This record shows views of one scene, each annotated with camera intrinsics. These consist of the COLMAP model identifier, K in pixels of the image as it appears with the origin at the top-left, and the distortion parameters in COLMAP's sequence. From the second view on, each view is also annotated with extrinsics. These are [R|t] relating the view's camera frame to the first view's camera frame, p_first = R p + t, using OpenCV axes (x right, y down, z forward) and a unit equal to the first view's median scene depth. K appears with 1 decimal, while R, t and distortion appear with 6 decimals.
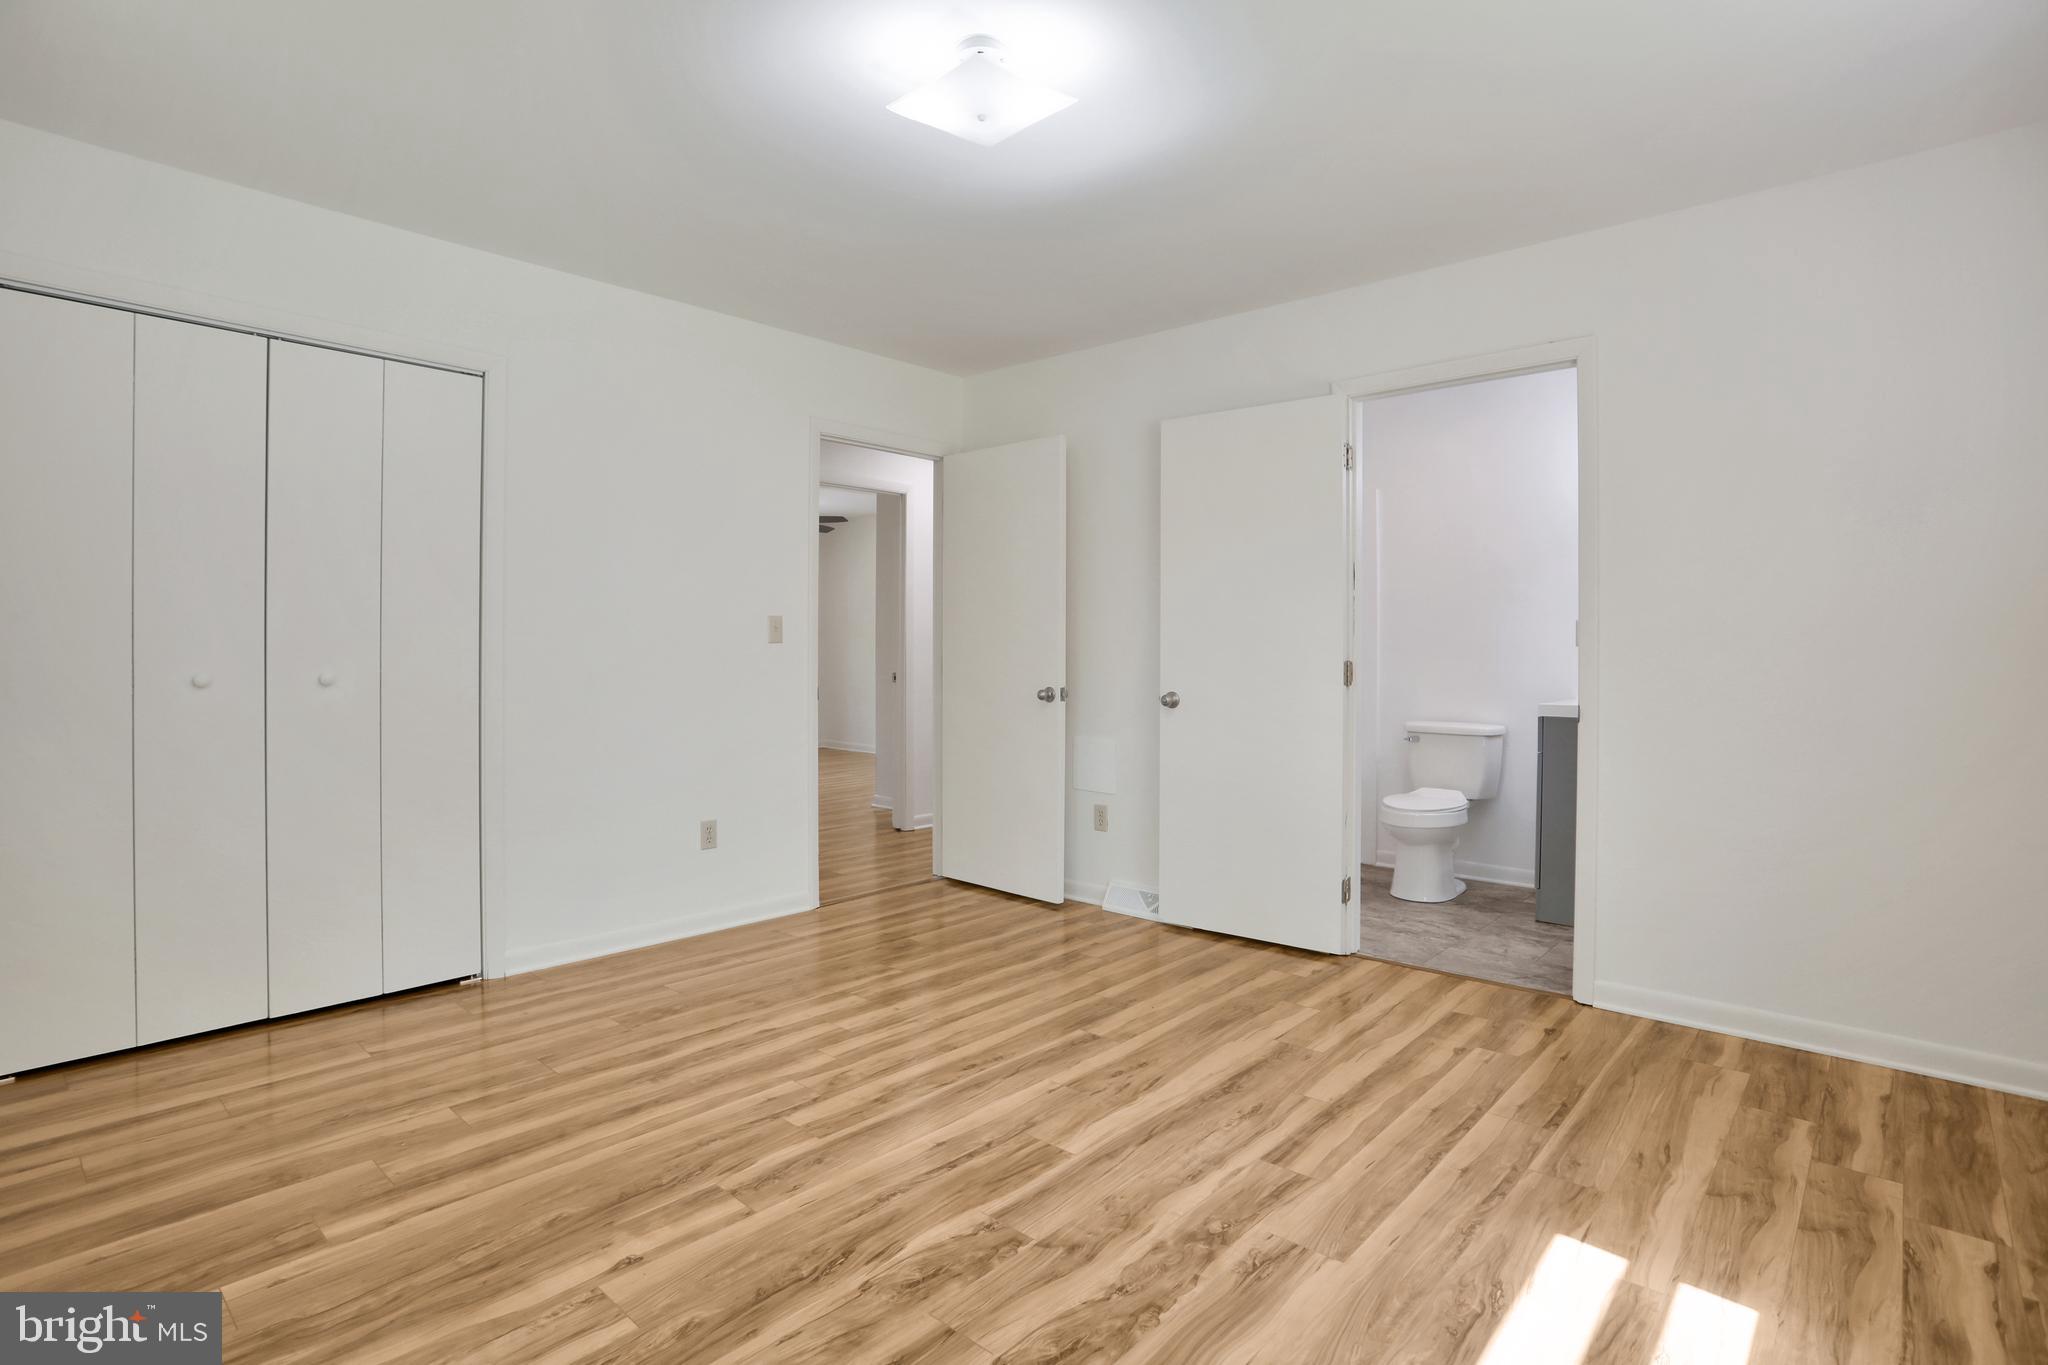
lens RADIAL K [[1026.5, 0, 1014.8], [0, 1026.5, 681.3], [0, 0, 1]] dist [-0.058074, 0.015316]
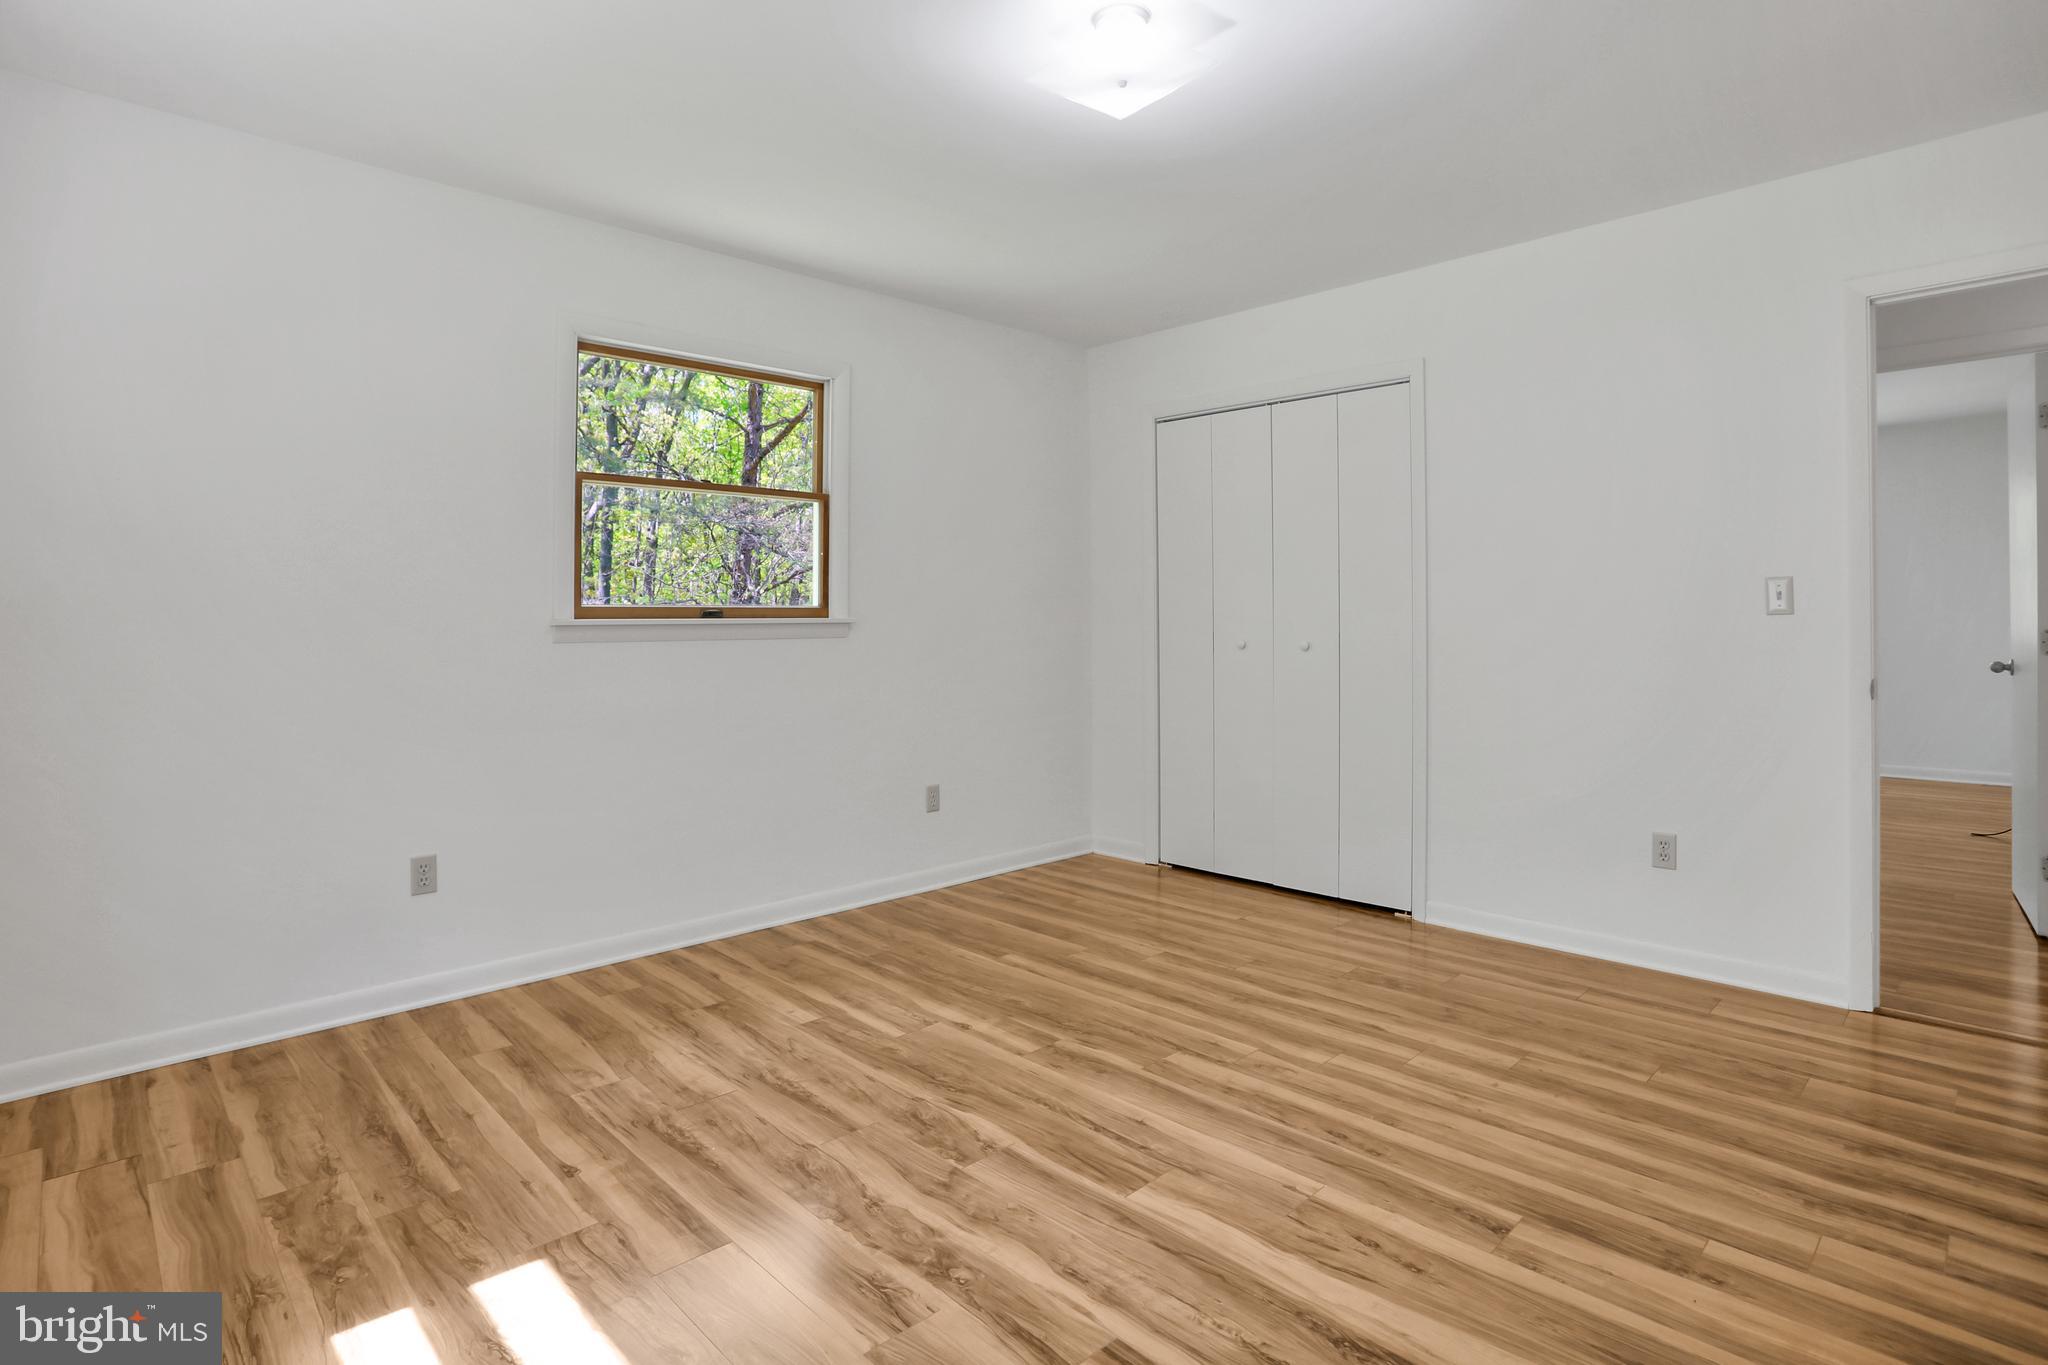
lens RADIAL K [[1026.5, 0, 1016.5], [0, 1026.5, 615.9], [0, 0, 1]] dist [-0.058074, 0.015316]
pose [[-0.071582, -0.010095, -0.997384, 0.910627], [-0.026477, 0.999616, -0.008217, -0.025787], [0.997083, 0.025820, -0.071822, 0.924246]]
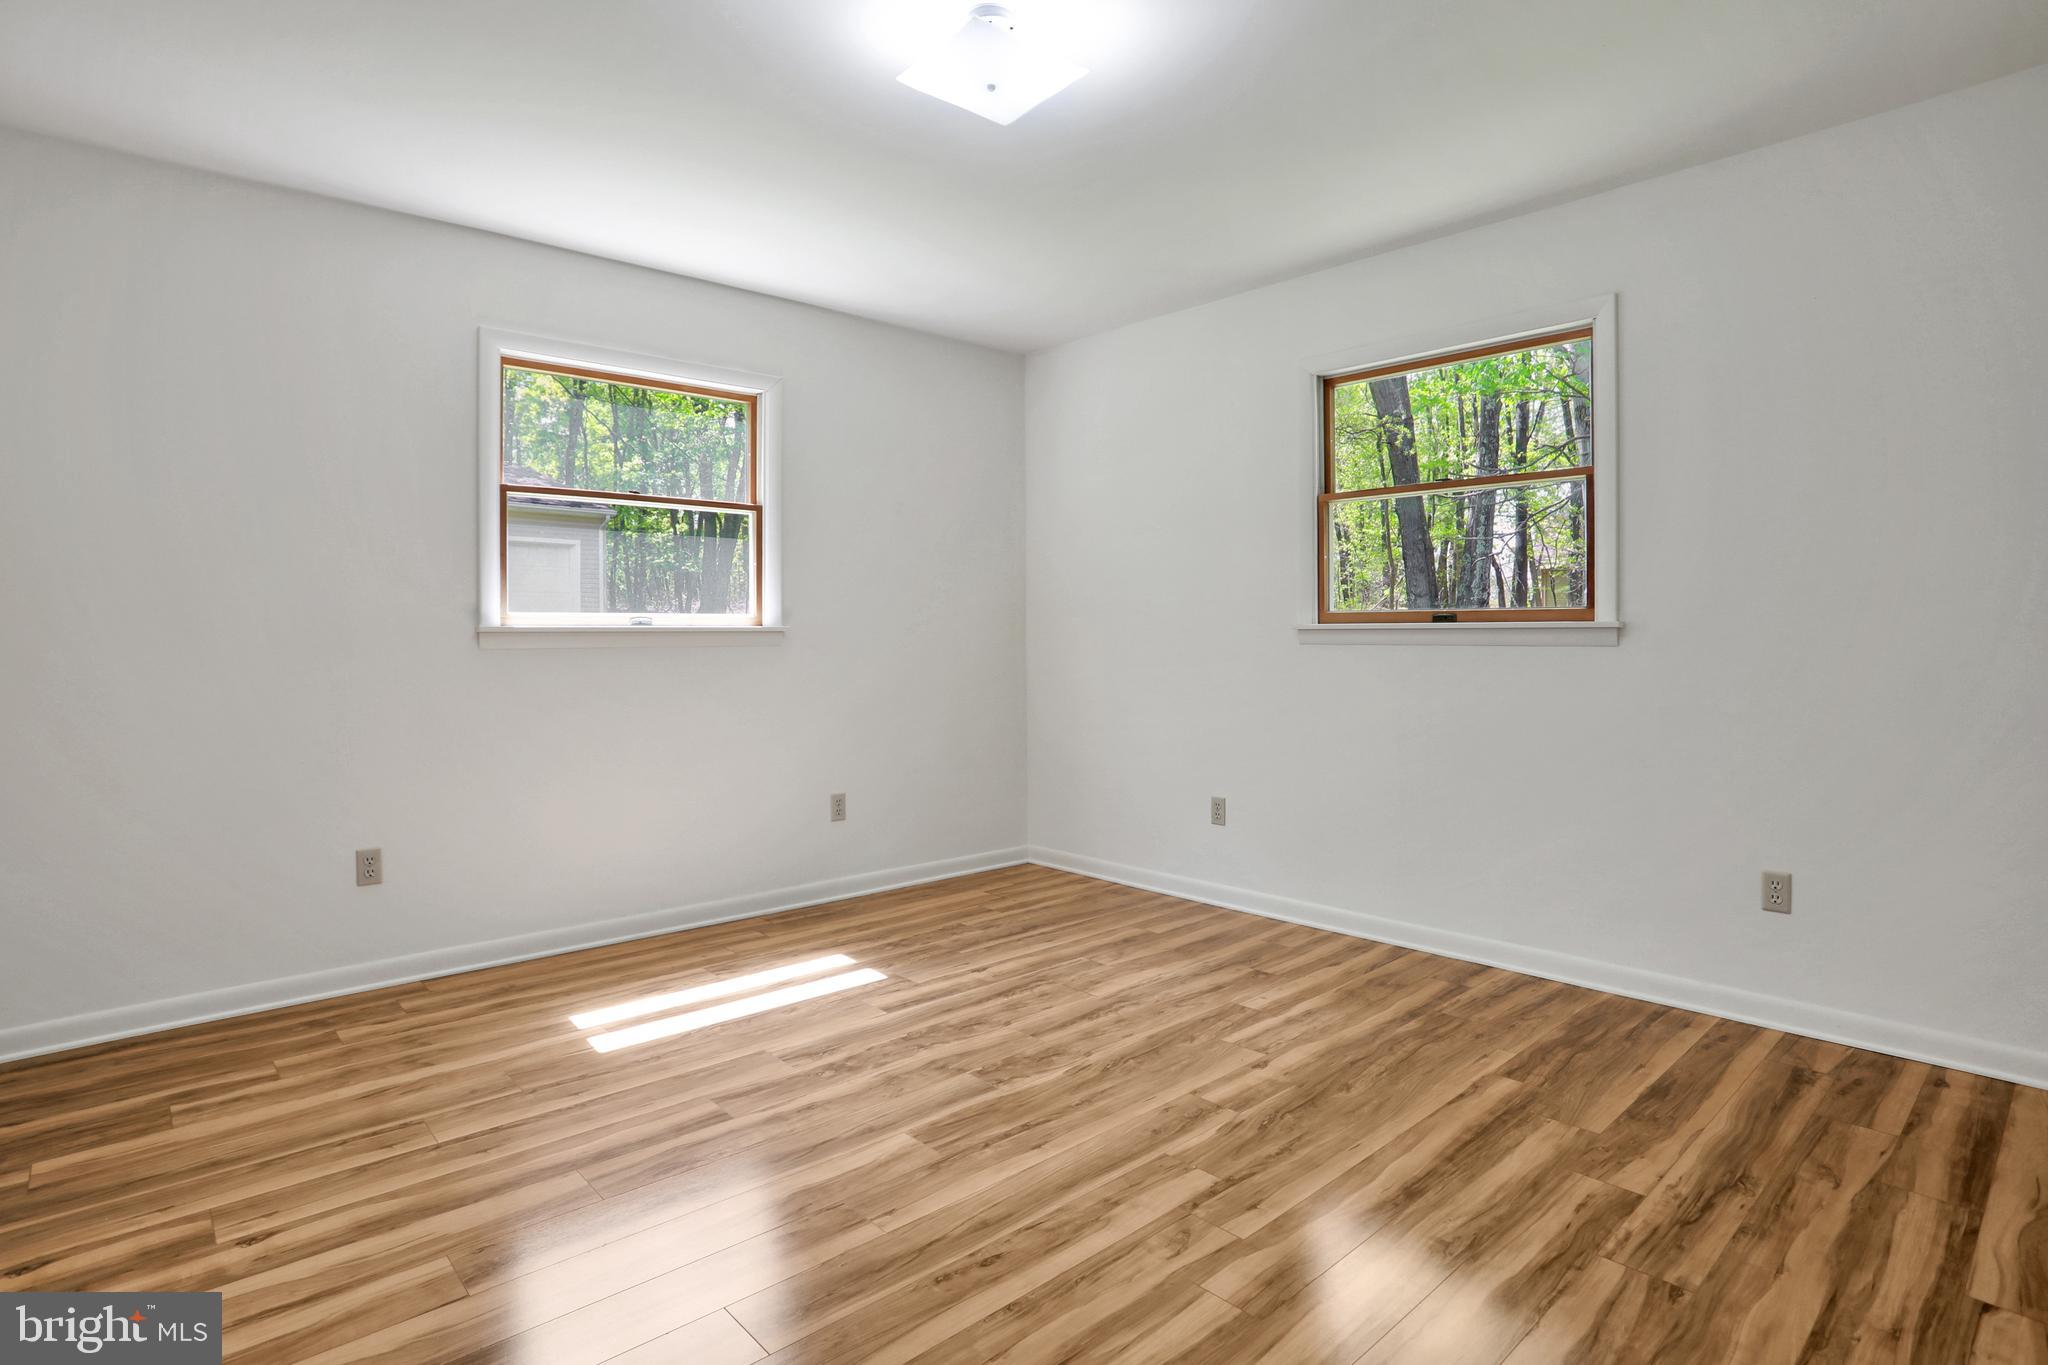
lens RADIAL K [[1026.5, 0, 1030.1], [0, 1026.5, 671.4], [0, 0, 1]] dist [-0.058074, 0.015316]
pose [[-0.996190, 0.000692, 0.087202, -0.149075], [0.006578, 0.997716, 0.067231, -0.055942], [-0.086956, 0.067548, -0.993919, 1.896232]]
